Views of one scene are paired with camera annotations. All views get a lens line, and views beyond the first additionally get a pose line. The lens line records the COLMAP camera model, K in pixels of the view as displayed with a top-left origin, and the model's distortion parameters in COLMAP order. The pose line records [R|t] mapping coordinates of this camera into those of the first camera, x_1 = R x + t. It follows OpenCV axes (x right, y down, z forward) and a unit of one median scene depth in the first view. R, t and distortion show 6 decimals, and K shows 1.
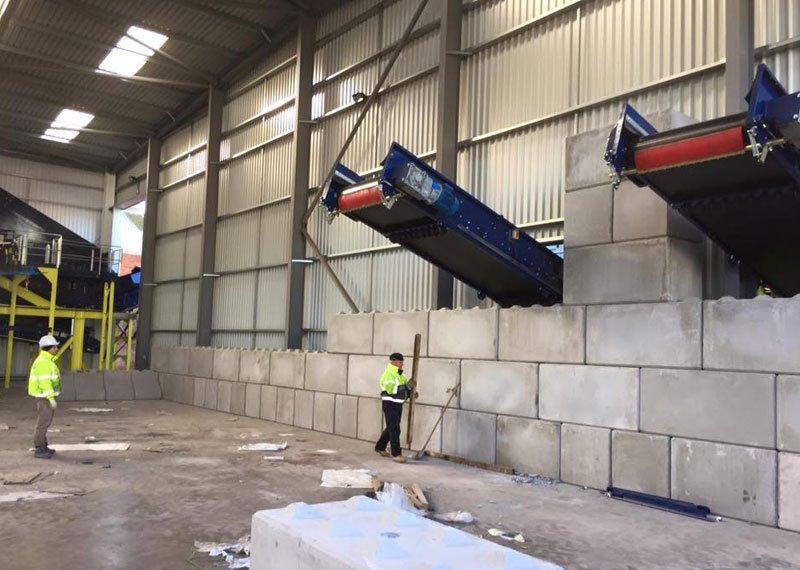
lens RADIAL K [[681.7, 0, 405.2], [0, 681.7, 294.2], [0, 0, 1]] dist [0.054531, -0.038613]
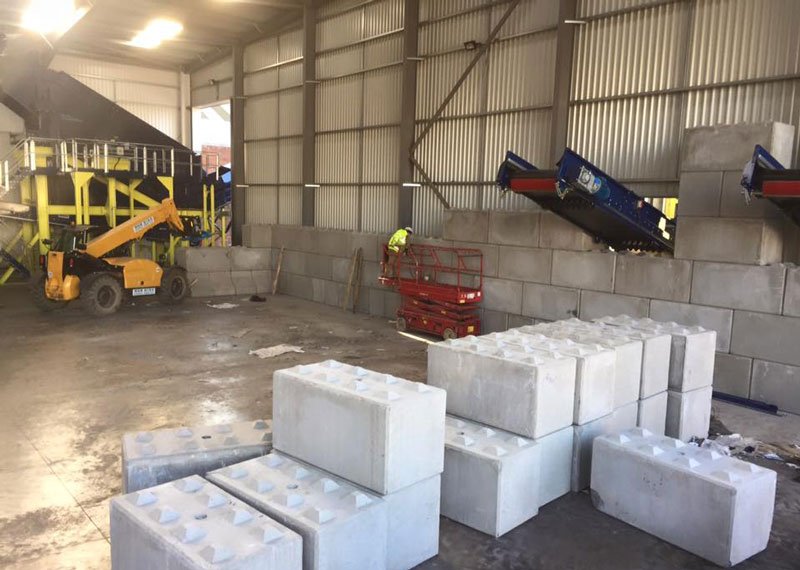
lens RADIAL K [[681.7, 0, 405.0], [0, 681.7, 290.9], [0, 0, 1]] dist [0.054531, -0.038613]
pose [[0.999992, -0.000875, 0.003943, -0.311352], [0.000060, 0.979365, 0.202101, -0.199330], [-0.004038, -0.202099, 0.979357, -0.348701]]
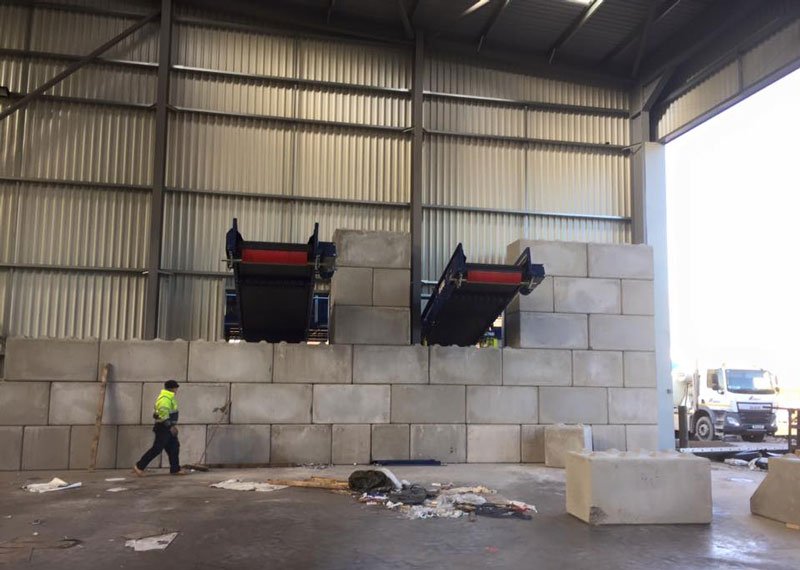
lens RADIAL K [[681.7, 0, 417.0], [0, 681.7, 272.4], [0, 0, 1]] dist [0.054531, -0.038613]
pose [[0.473249, 0.097434, 0.875524, -1.004326], [-0.073319, 0.994773, -0.071074, -0.045810], [-0.877873, -0.030557, 0.477919, 0.147972]]
